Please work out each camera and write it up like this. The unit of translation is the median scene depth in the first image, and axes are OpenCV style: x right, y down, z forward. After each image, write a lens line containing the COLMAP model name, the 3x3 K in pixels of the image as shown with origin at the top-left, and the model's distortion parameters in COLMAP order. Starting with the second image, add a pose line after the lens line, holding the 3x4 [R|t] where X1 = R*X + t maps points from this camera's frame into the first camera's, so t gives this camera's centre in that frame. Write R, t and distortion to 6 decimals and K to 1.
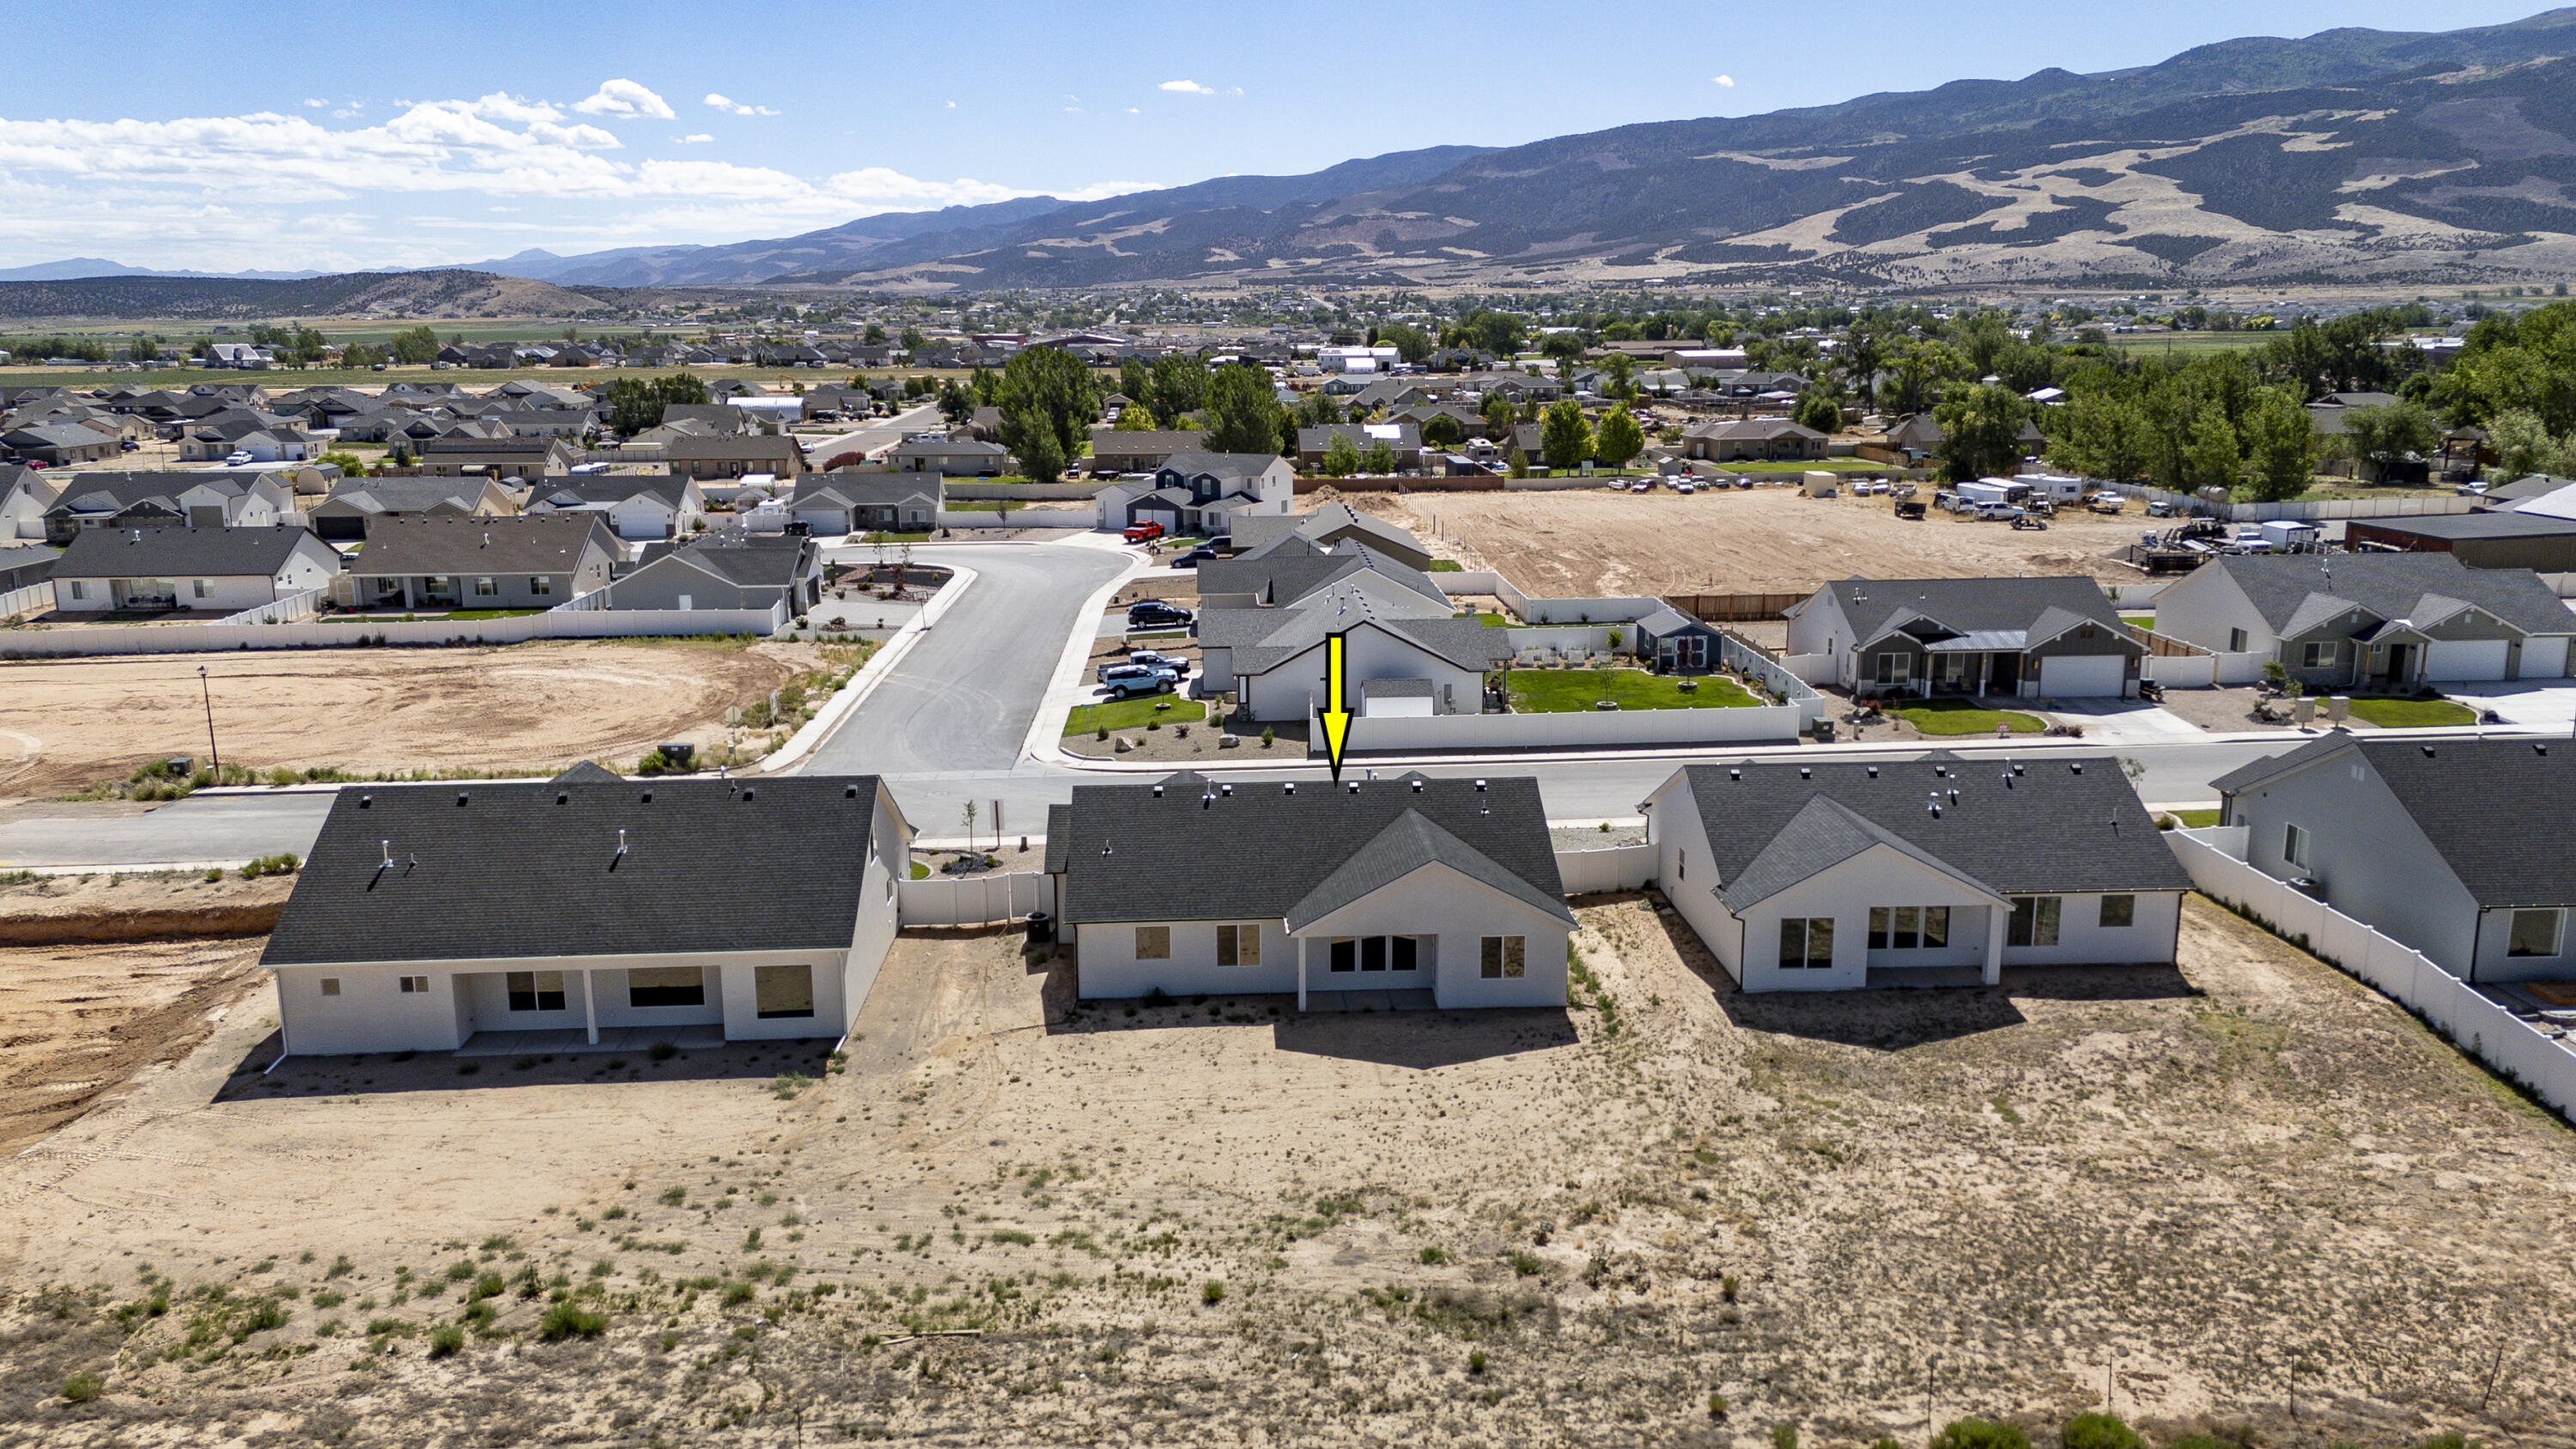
lens RADIAL K [[1895.4, 0, 1288.0], [0, 1895.4, 724.5], [0, 0, 1]] dist [0.093005, -0.093483]
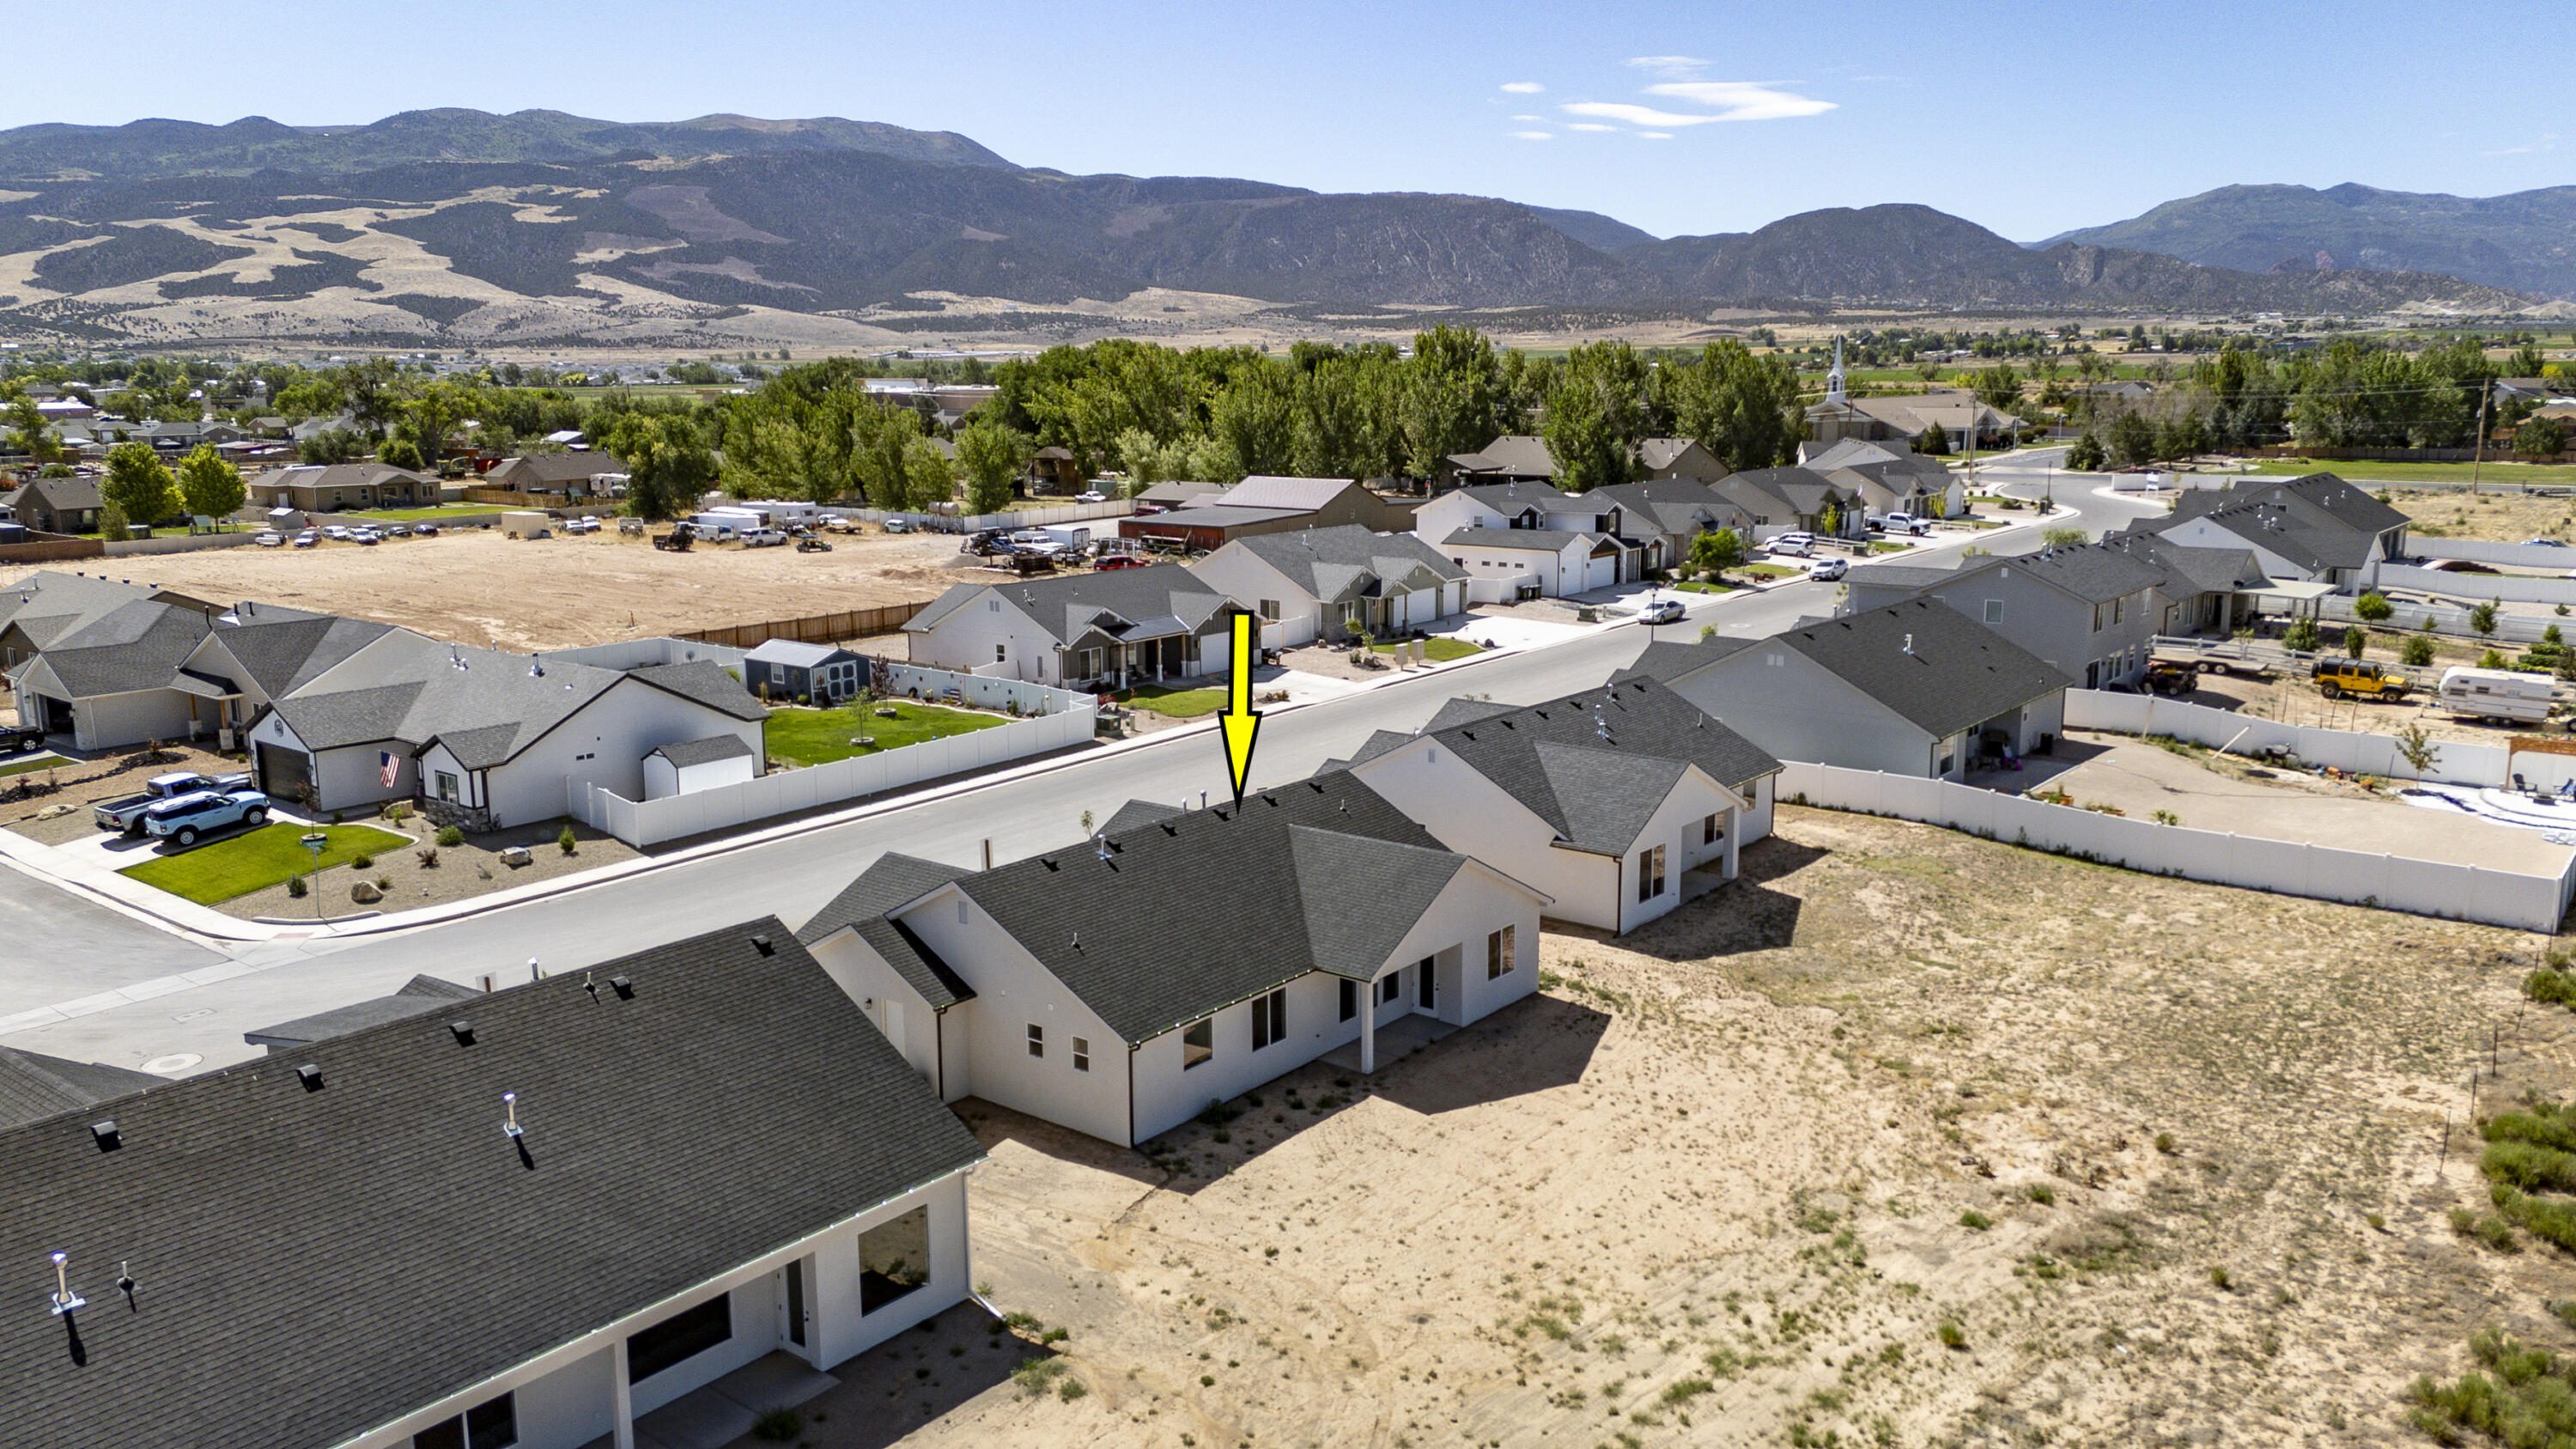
lens RADIAL K [[1895.4, 0, 1288.0], [0, 1895.4, 724.5], [0, 0, 1]] dist [0.093005, -0.093483]
pose [[0.659770, -0.138708, 0.738556, -0.318993], [0.161816, 0.985984, 0.040623, -0.019918], [-0.733839, 0.092708, 0.672968, 0.239001]]
